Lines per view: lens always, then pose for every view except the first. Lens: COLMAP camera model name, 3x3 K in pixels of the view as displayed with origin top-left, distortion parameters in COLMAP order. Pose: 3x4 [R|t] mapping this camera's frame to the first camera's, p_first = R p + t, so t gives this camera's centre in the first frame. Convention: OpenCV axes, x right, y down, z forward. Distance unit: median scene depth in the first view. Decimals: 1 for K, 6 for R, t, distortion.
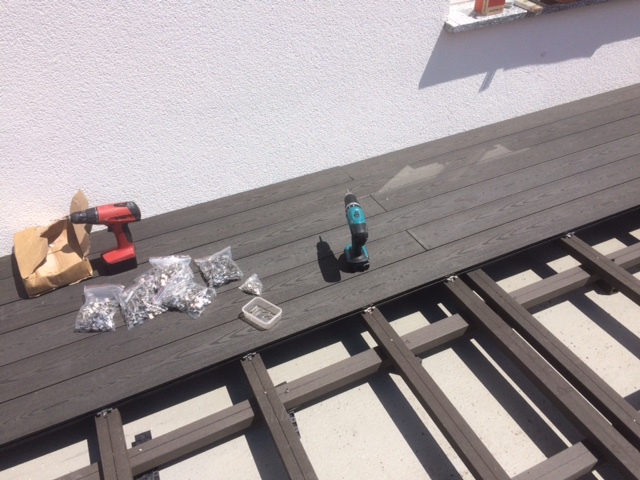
lens RADIAL K [[549.8, 0, 313.7], [0, 549.8, 240.9], [0, 0, 1]] dist [0.089182, -0.111770]
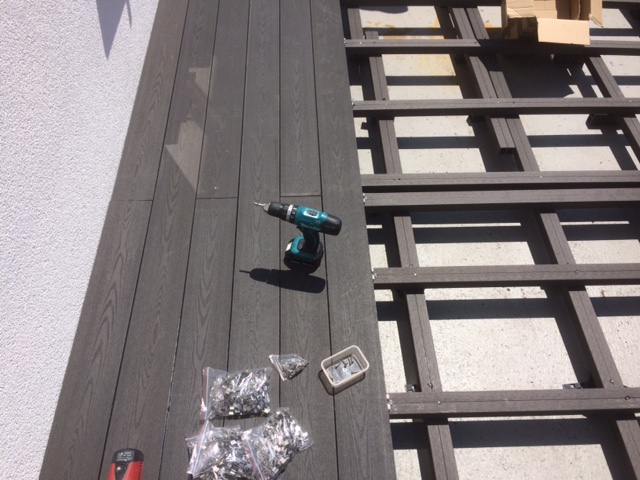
lens RADIAL K [[549.8, 0, 317.7], [0, 549.8, 236.8], [0, 0, 1]] dist [0.089182, -0.111770]
pose [[0.376548, -0.700719, 0.605974, -0.391765], [0.533889, 0.698710, 0.476200, -0.357551], [-0.757083, 0.144210, 0.637204, 0.358969]]
